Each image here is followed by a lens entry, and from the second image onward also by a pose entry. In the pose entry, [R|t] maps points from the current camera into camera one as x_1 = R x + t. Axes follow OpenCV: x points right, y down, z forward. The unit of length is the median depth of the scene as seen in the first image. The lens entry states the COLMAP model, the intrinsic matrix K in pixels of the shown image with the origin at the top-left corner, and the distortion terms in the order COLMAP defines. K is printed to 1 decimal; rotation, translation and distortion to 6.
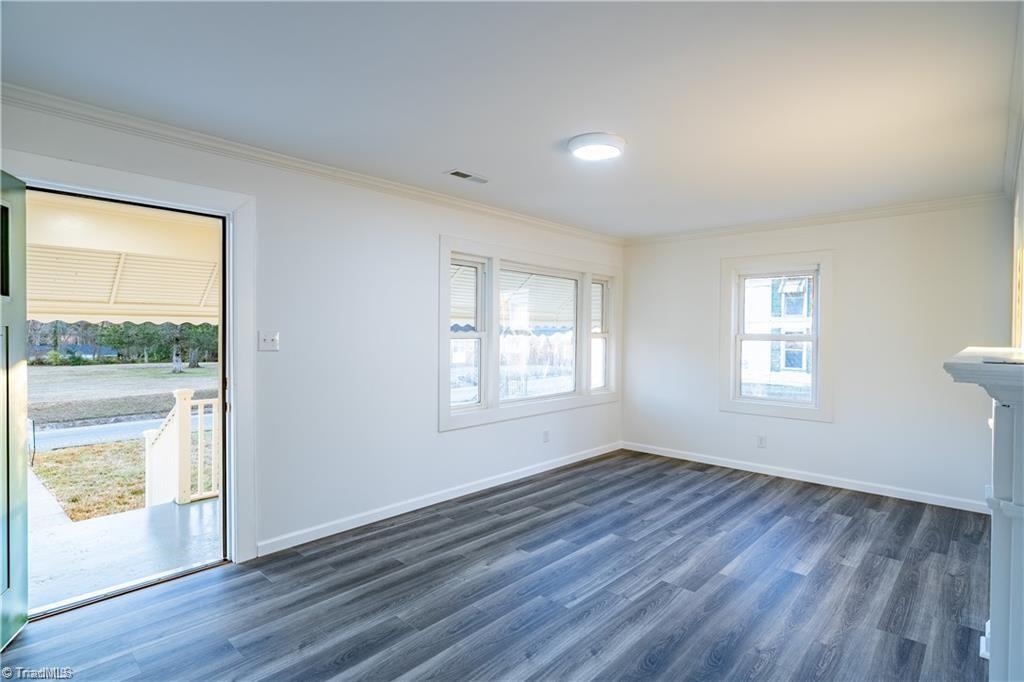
lens RADIAL K [[521.7, 0, 520.4], [0, 521.7, 341.9], [0, 0, 1]] dist [-0.004931, 0.003342]
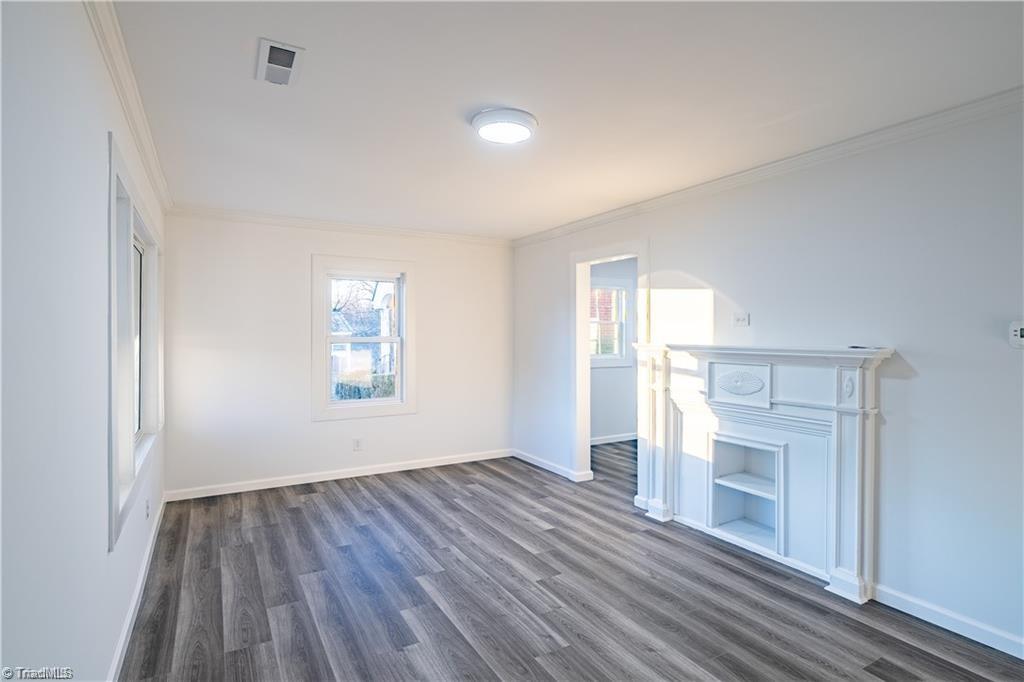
lens RADIAL K [[521.7, 0, 515.5], [0, 521.7, 340.8], [0, 0, 1]] dist [-0.004931, 0.003342]
pose [[0.297334, -0.016747, 0.954627, -0.559728], [0.020042, 0.999735, 0.011296, -0.017300], [-0.954563, 0.015774, 0.297591, 0.582183]]
